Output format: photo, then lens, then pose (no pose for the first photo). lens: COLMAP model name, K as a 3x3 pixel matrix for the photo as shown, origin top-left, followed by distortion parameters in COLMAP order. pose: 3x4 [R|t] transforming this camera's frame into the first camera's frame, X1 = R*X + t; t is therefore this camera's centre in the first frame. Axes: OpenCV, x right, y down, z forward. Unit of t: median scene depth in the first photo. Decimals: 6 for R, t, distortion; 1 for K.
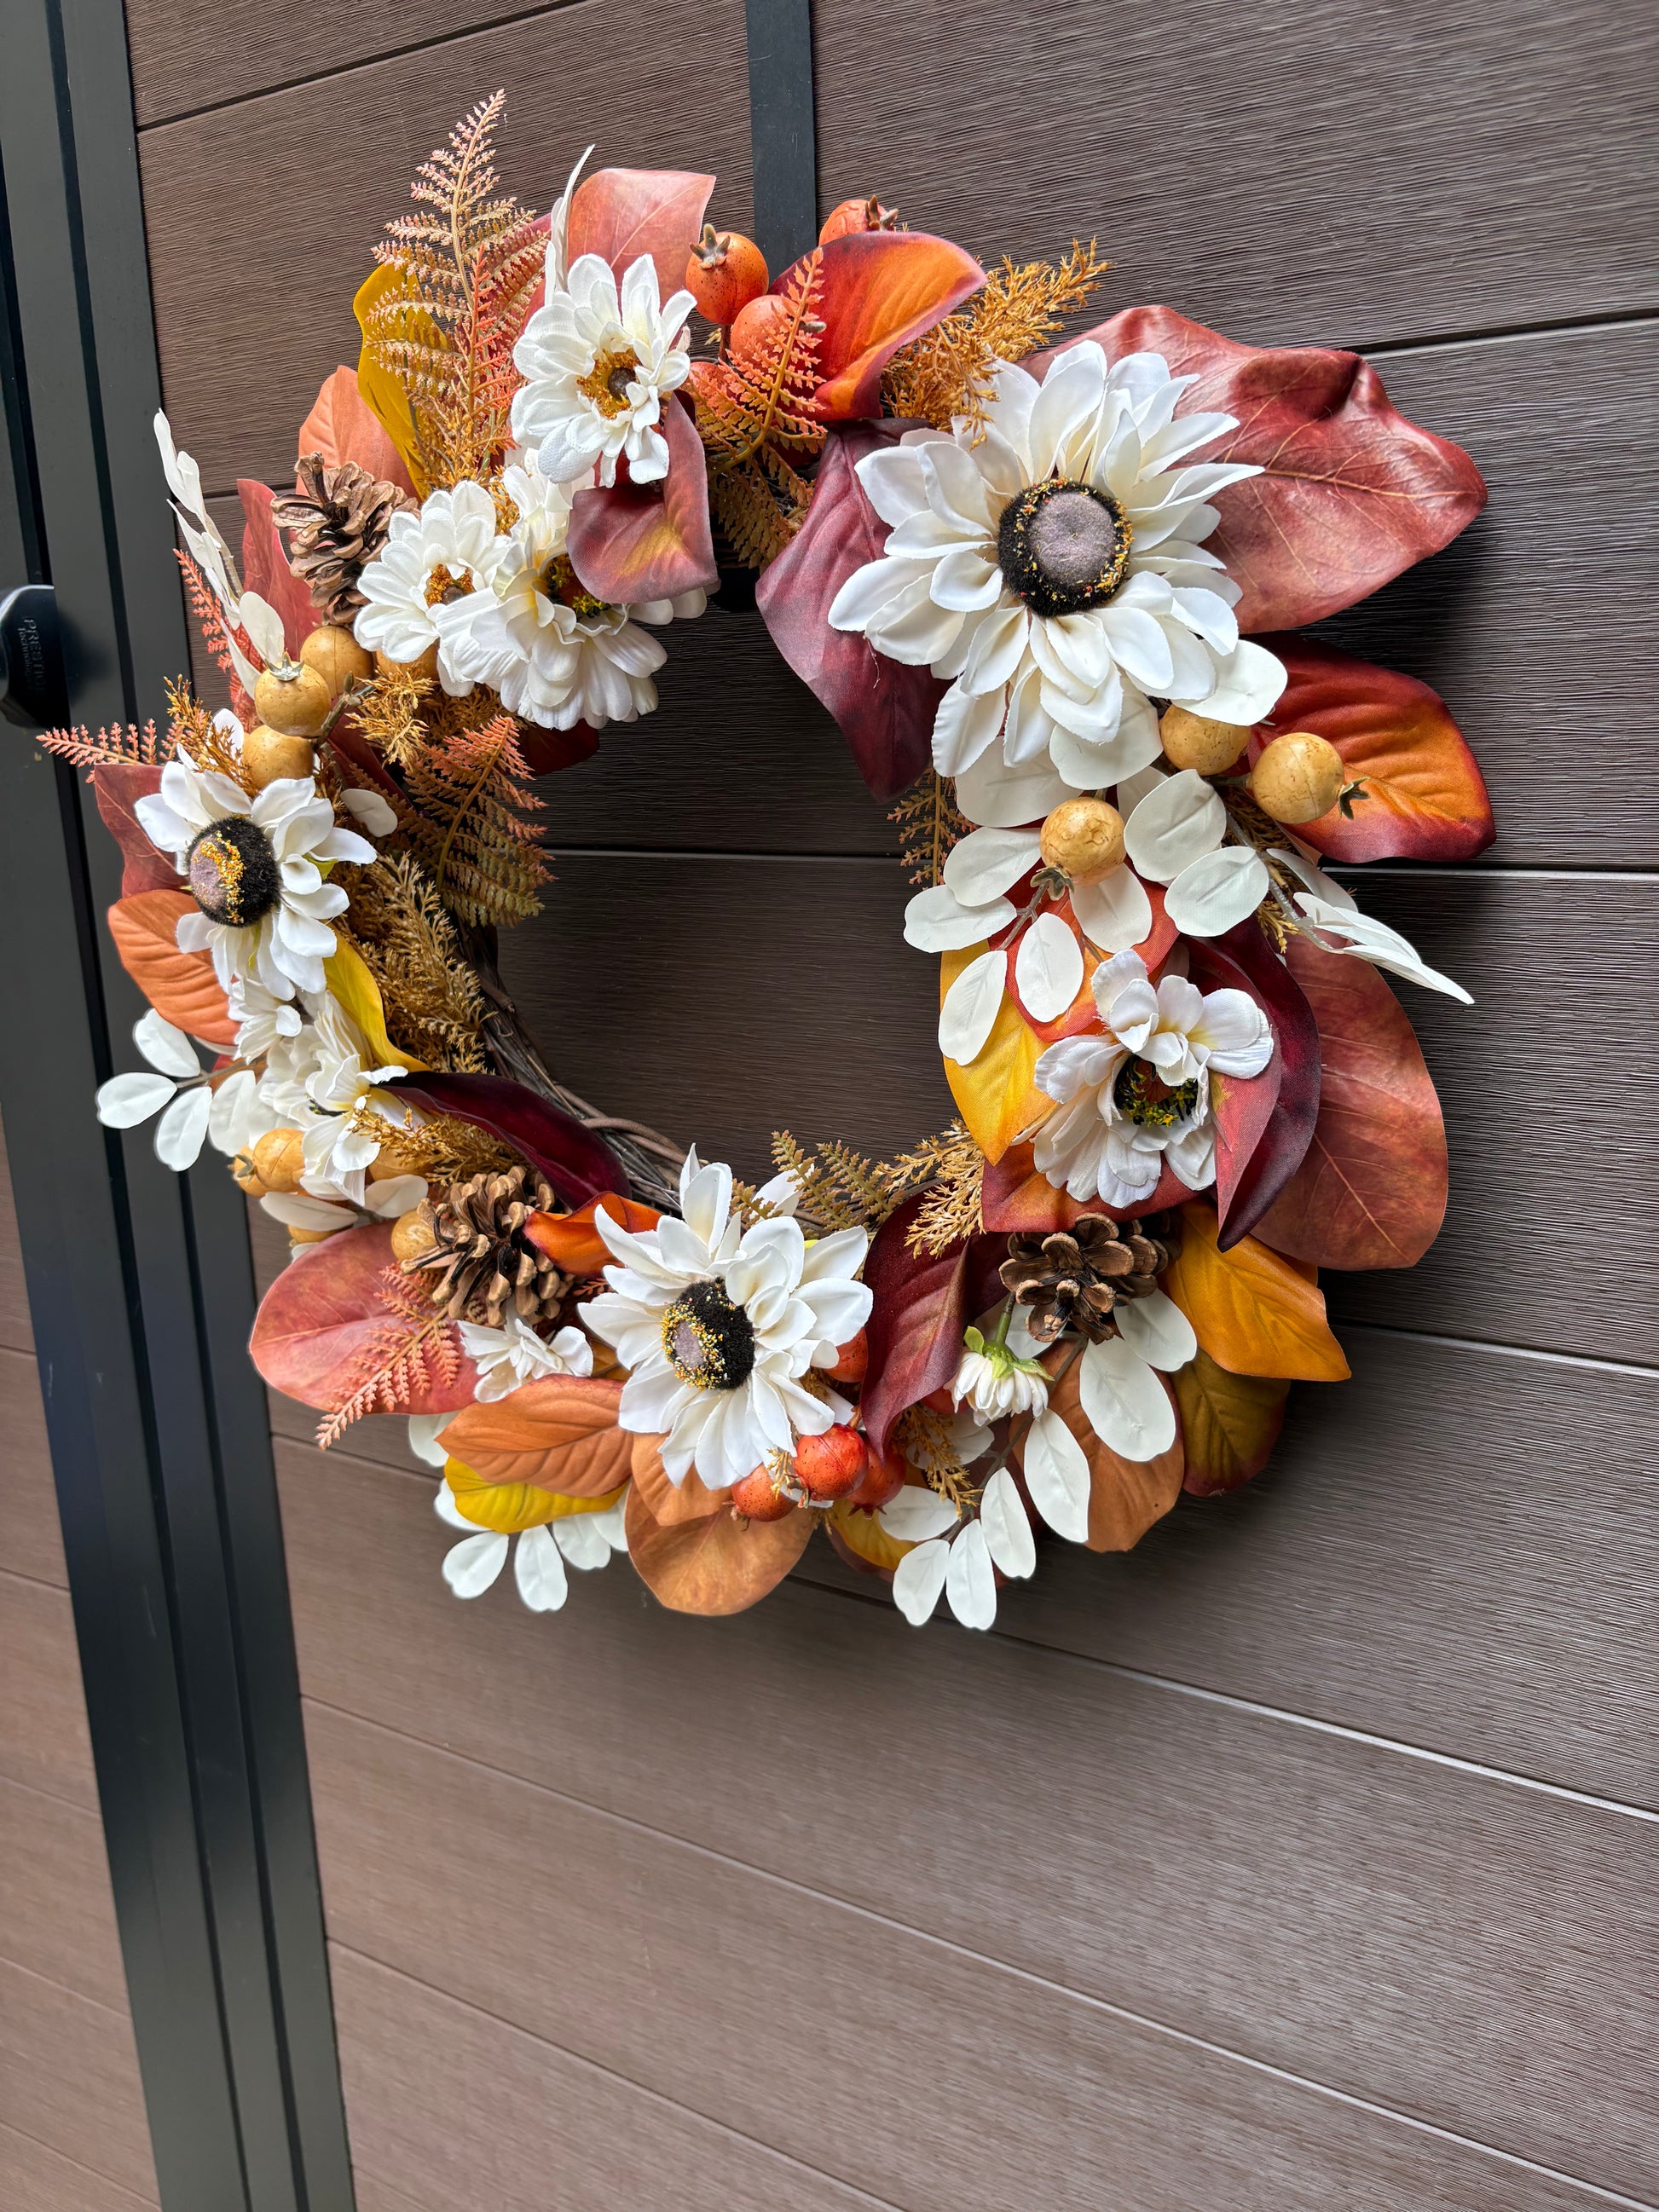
lens RADIAL K [[1650.8, 0, 832.2], [0, 1650.8, 1098.0], [0, 0, 1]] dist [0.017322, -0.007182]
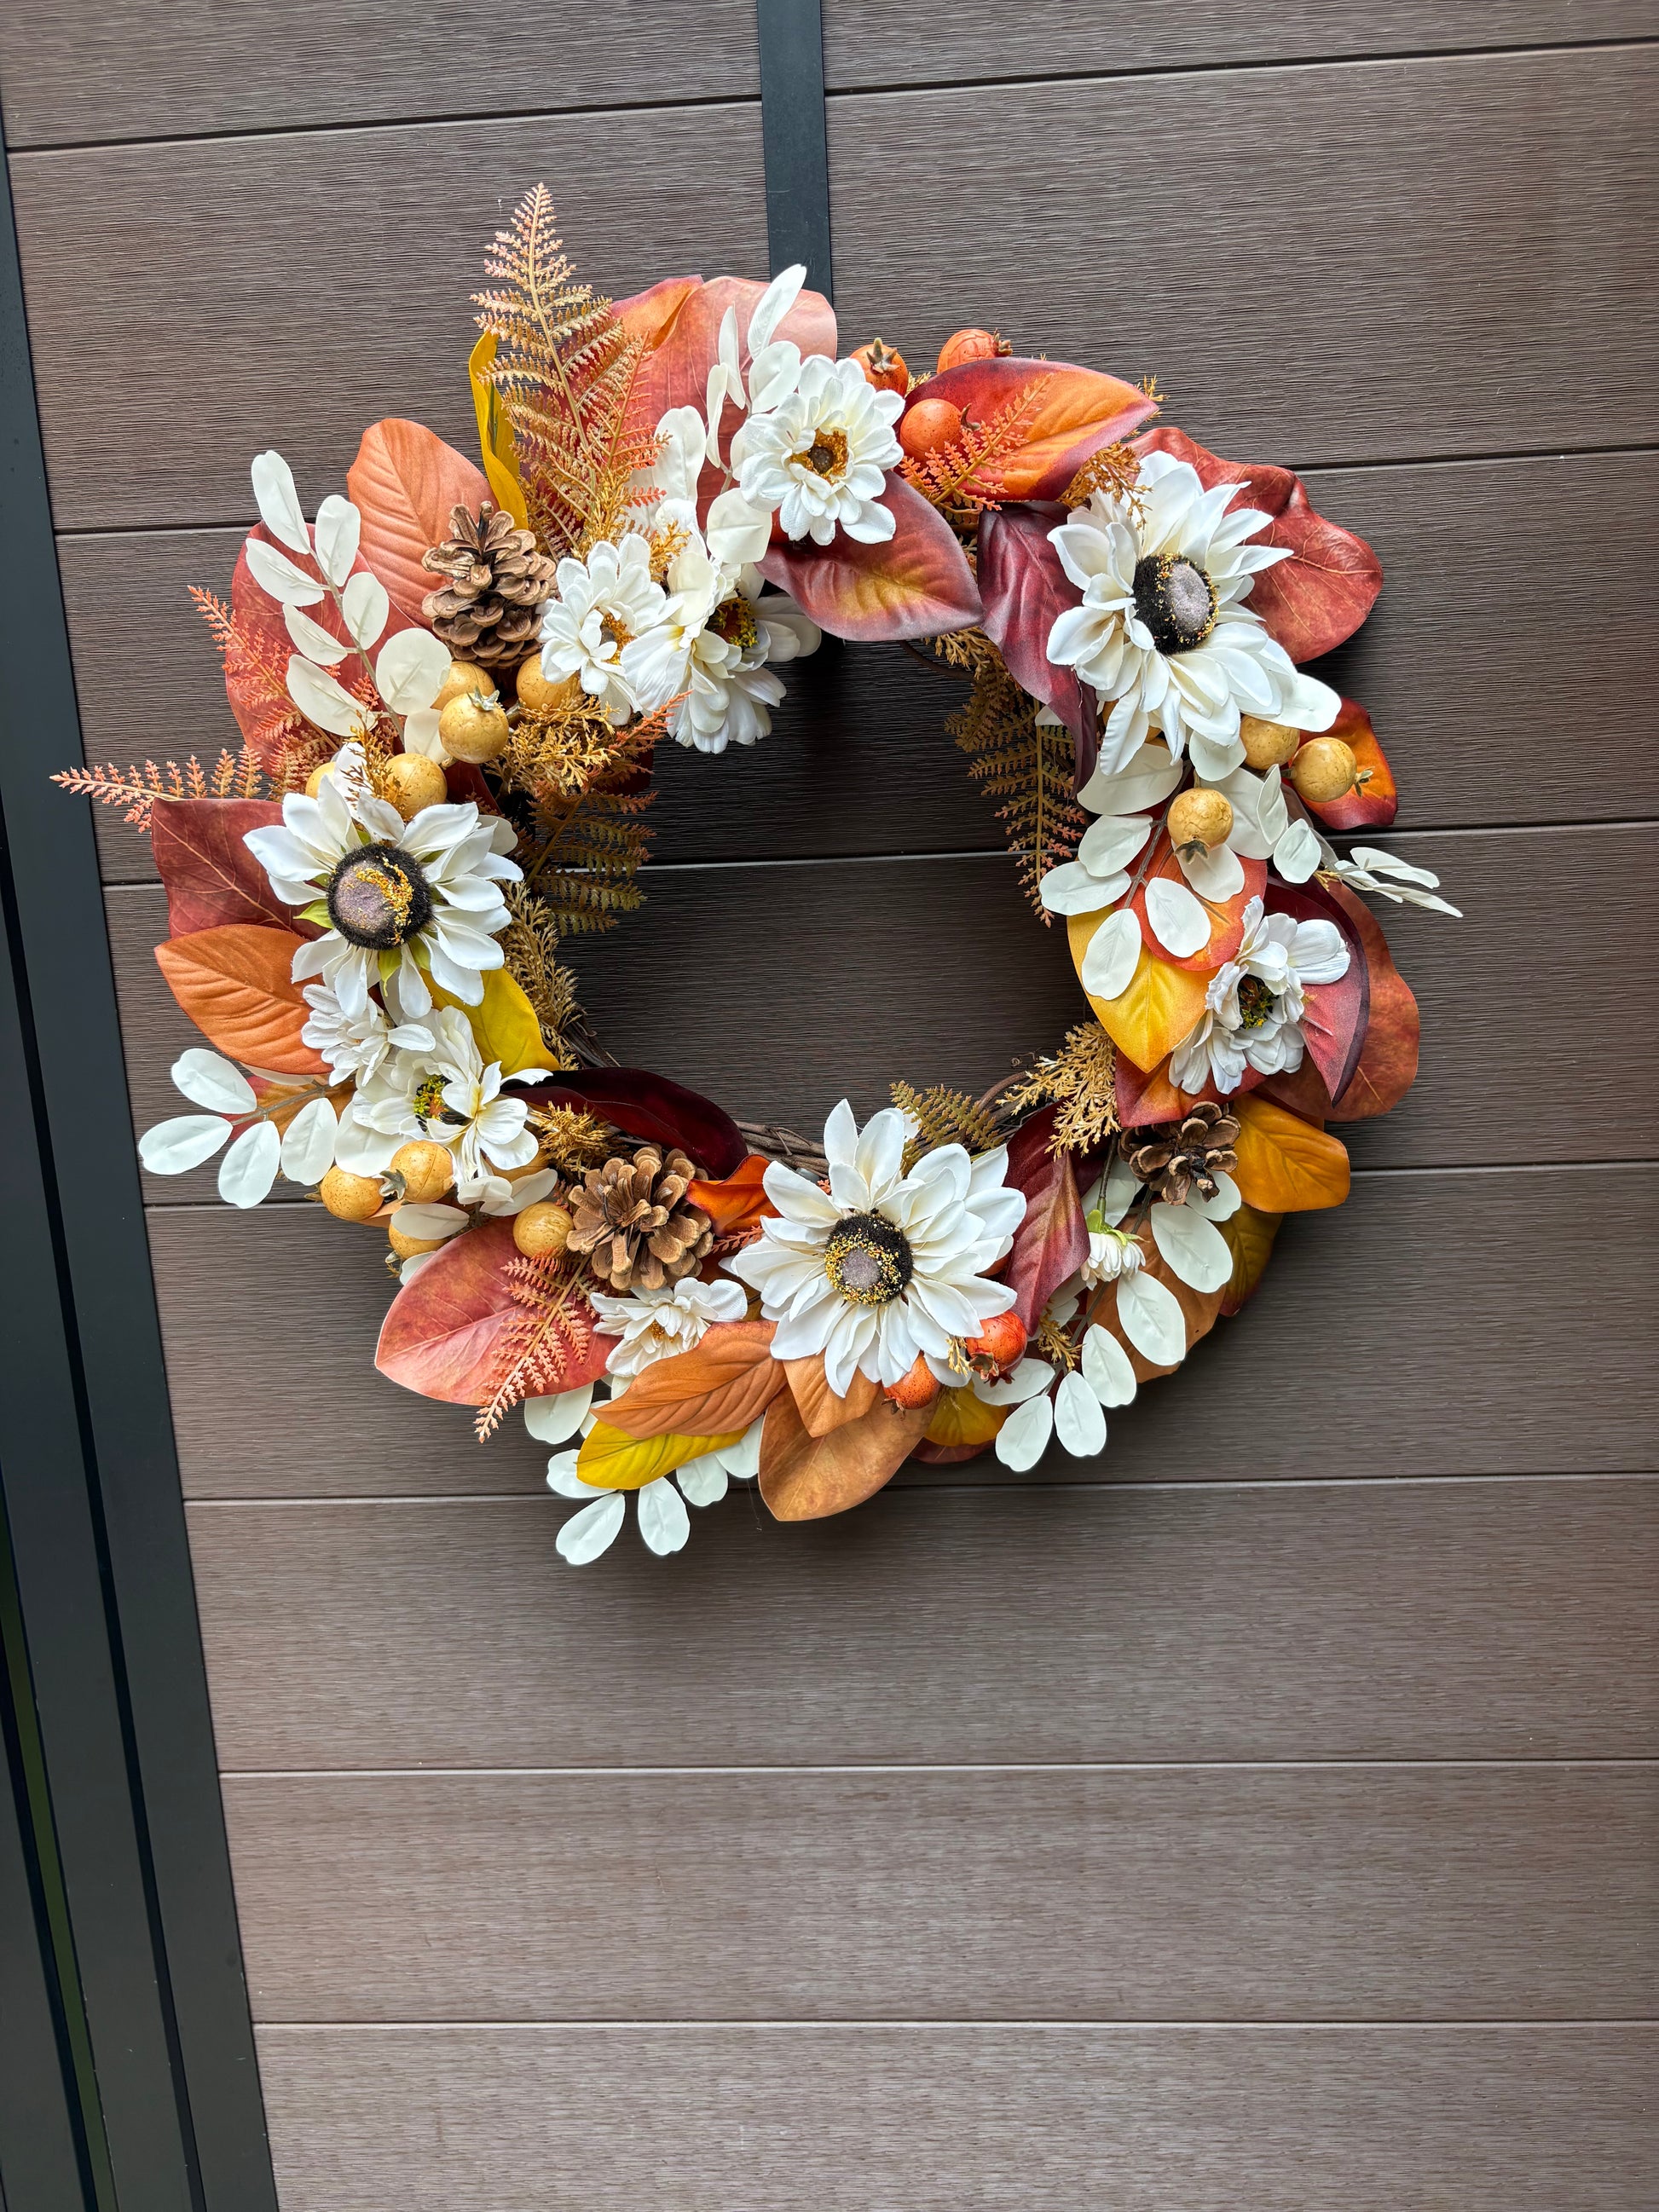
lens RADIAL K [[1618.7, 0, 812.9], [0, 1618.7, 1097.1], [0, 0, 1]] dist [0.035082, -0.027820]
pose [[0.891446, -0.112454, 0.438951, -0.621130], [0.124540, 0.992214, 0.001270, 0.022778], [-0.435676, 0.053535, 0.898510, -0.032567]]
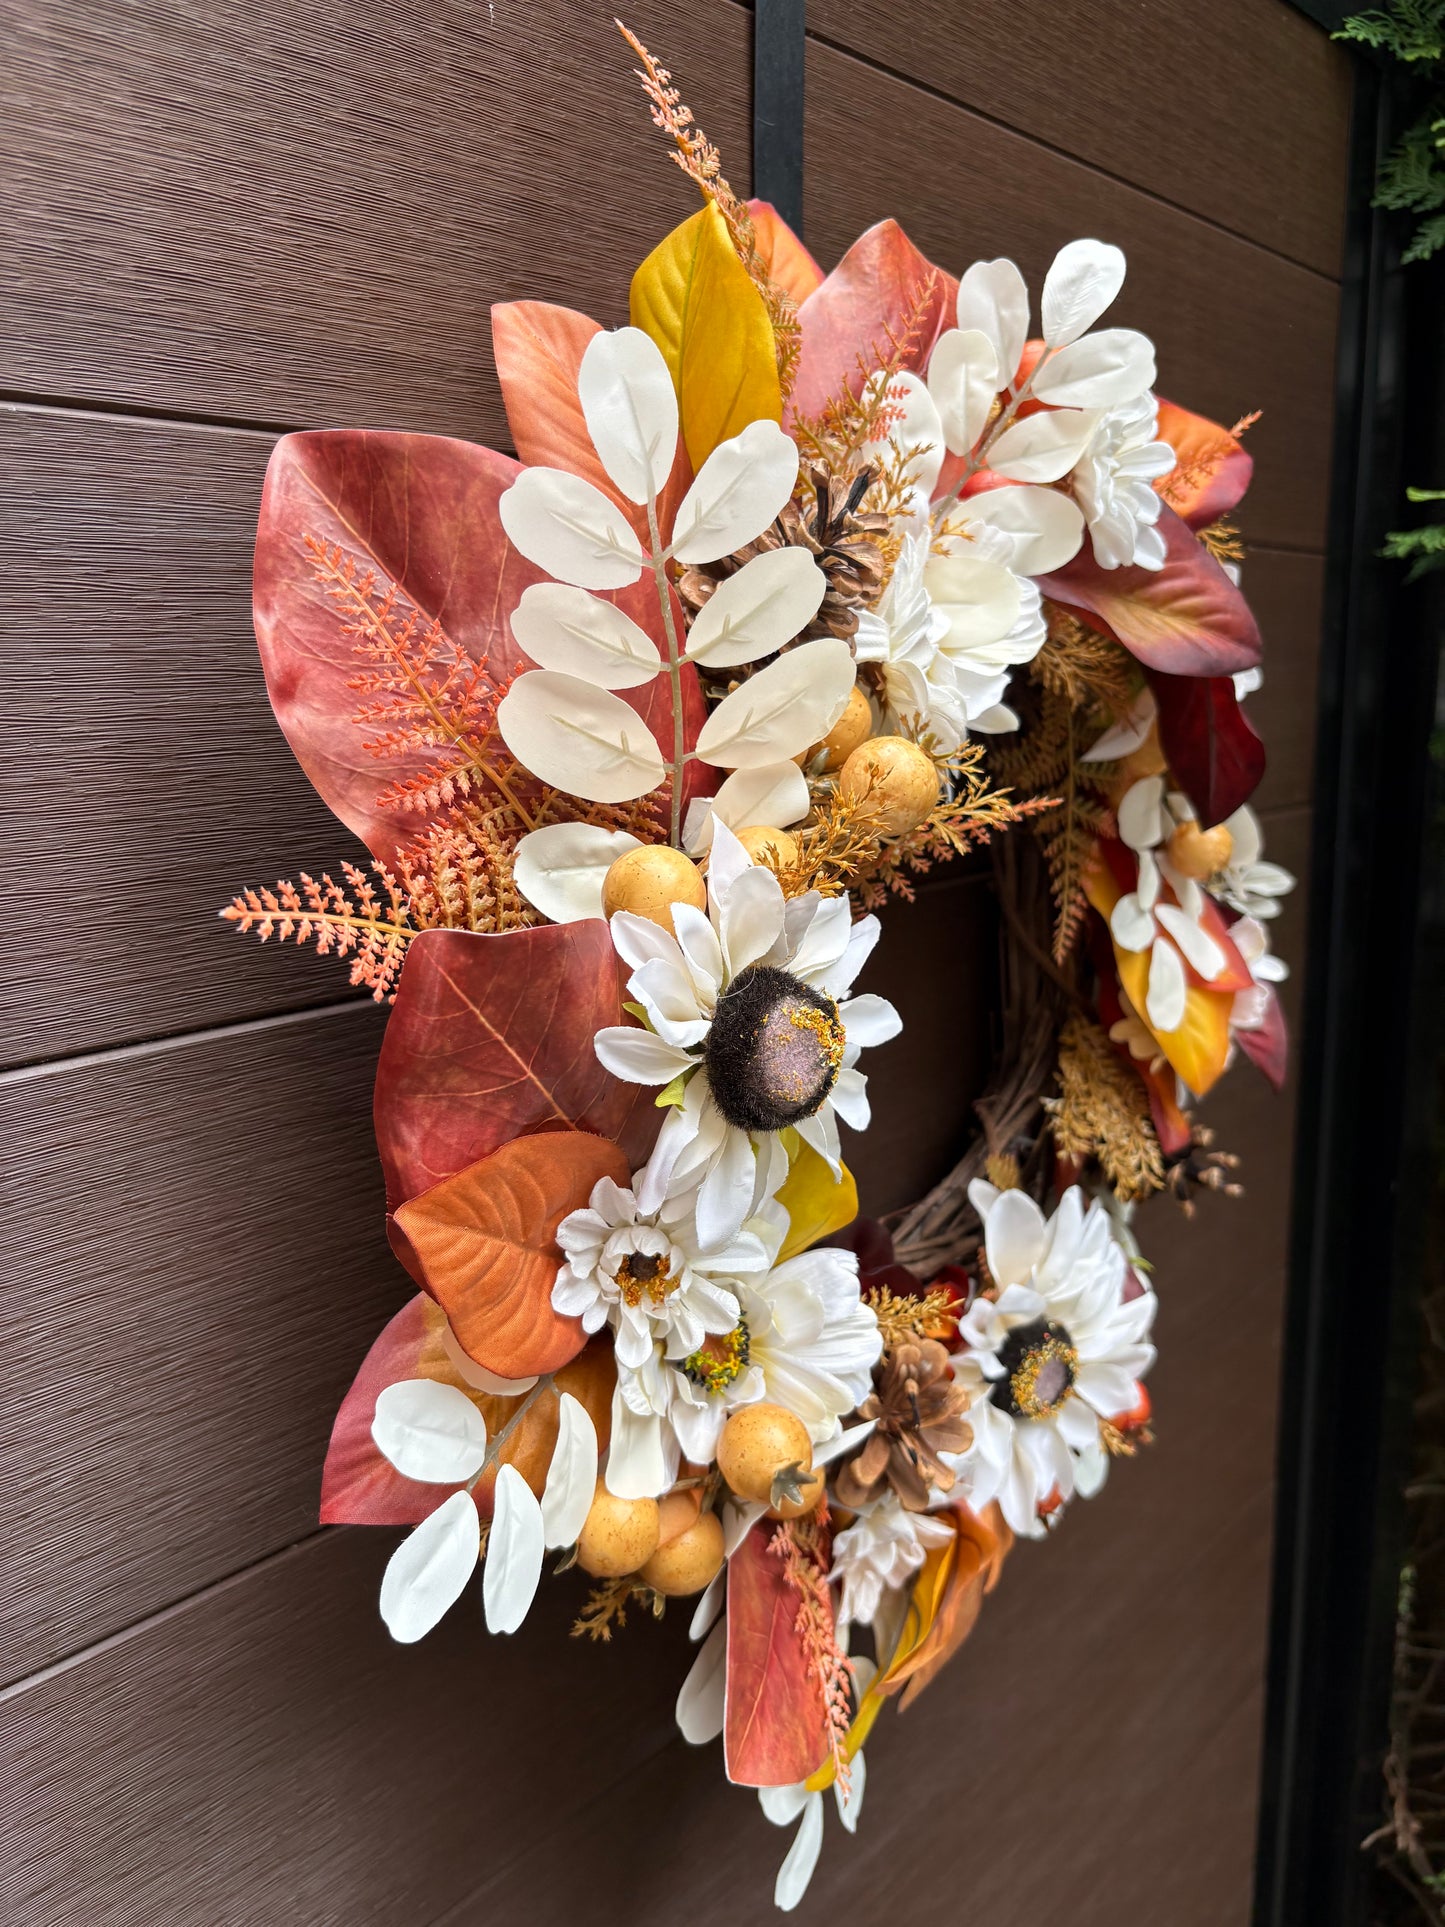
lens RADIAL K [[1503.5, 0, 727.9], [0, 1503.5, 958.4], [0, 0, 1]] dist [0.012037, -0.005081]
pose [[0.208512, -0.167421, 0.963583, -1.007530], [0.234929, 0.964967, 0.116825, -0.263978], [-0.949385, 0.202014, 0.240539, 0.924493]]
